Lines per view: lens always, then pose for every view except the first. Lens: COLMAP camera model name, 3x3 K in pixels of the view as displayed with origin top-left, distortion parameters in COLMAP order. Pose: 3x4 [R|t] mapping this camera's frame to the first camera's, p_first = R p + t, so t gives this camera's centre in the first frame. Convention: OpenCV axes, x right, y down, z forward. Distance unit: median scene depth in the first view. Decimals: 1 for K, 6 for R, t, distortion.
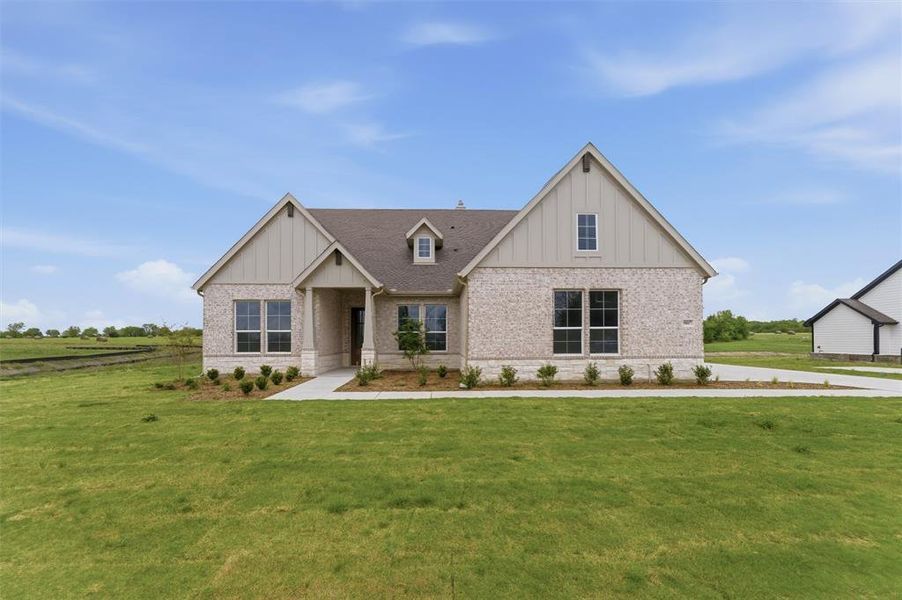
lens RADIAL K [[370.7, 0, 451.7], [0, 370.7, 294.8], [0, 0, 1]] dist [-0.001092, -0.000034]
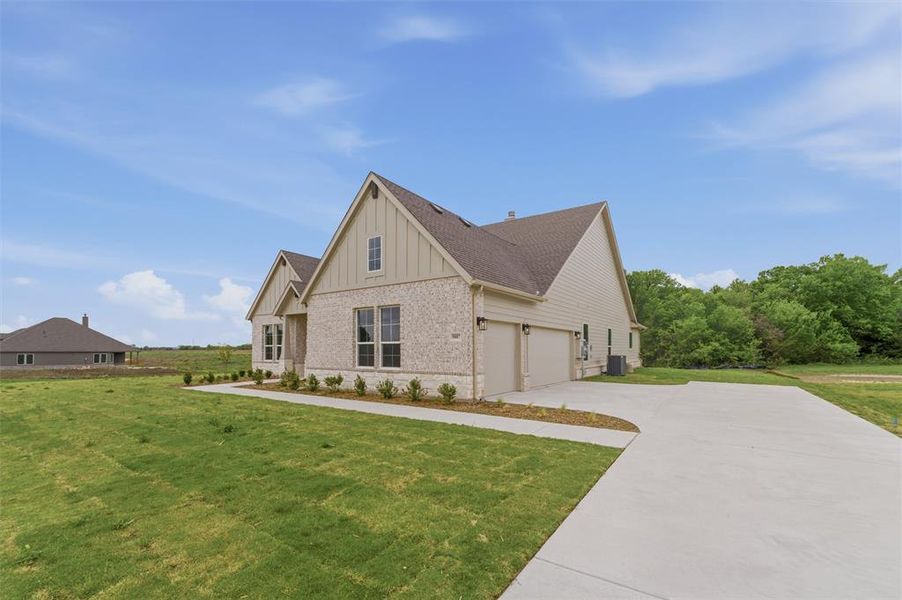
lens RADIAL K [[370.7, 0, 451.7], [0, 370.7, 294.8], [0, 0, 1]] dist [-0.001092, -0.000034]
pose [[0.819787, -0.080793, -0.566940, 1.154130], [0.068245, 0.996726, -0.043359, 0.011556], [0.568587, -0.003146, 0.822617, 0.237951]]
